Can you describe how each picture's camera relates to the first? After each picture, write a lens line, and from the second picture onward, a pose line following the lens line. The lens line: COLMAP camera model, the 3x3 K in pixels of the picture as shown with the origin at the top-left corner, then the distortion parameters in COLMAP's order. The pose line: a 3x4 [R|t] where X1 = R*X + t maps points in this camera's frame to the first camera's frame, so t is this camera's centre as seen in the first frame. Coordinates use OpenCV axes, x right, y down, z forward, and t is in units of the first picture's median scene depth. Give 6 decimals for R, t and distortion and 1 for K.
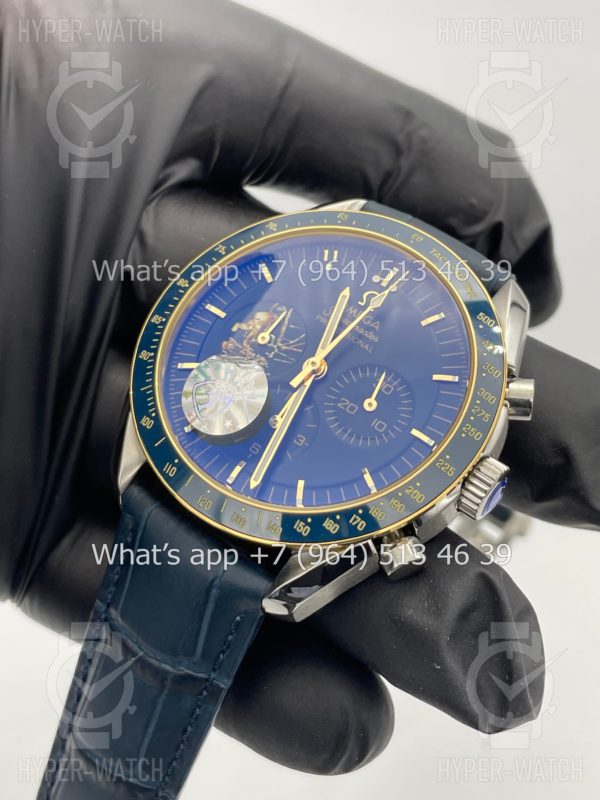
lens RADIAL K [[1268.6, 0, 300.0], [0, 1268.6, 400.0], [0, 0, 1]] dist [-0.157335, -0.004026]
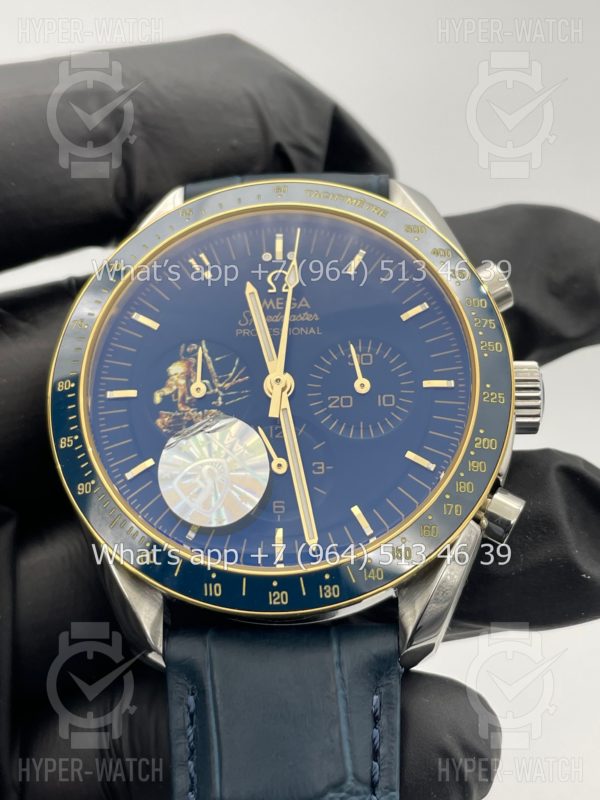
lens RADIAL K [[1269.9, 0, 300.0], [0, 1269.9, 400.0], [0, 0, 1]] dist [0.140141, -0.029941]
pose [[0.798122, -0.532859, 0.281180, -0.208890], [0.529406, 0.843041, 0.094927, -0.086072], [-0.287629, 0.073095, 0.954948, 0.214936]]
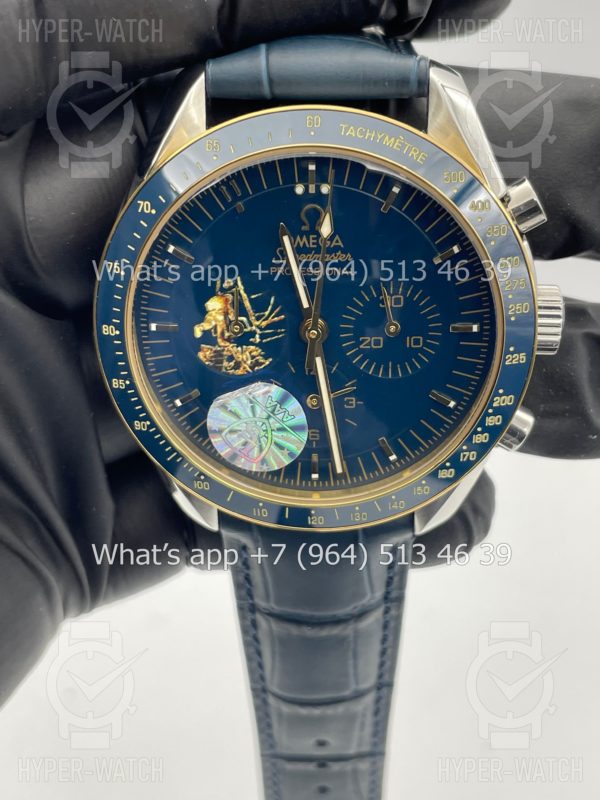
lens RADIAL K [[1269.9, 0, 300.0], [0, 1269.9, 400.0], [0, 0, 1]] dist [0.140141, -0.029941]
pose [[0.790496, -0.600122, -0.122350, 0.080418], [0.522552, 0.556653, 0.645815, -0.551895], [-0.319461, -0.574448, 0.753627, 0.322822]]
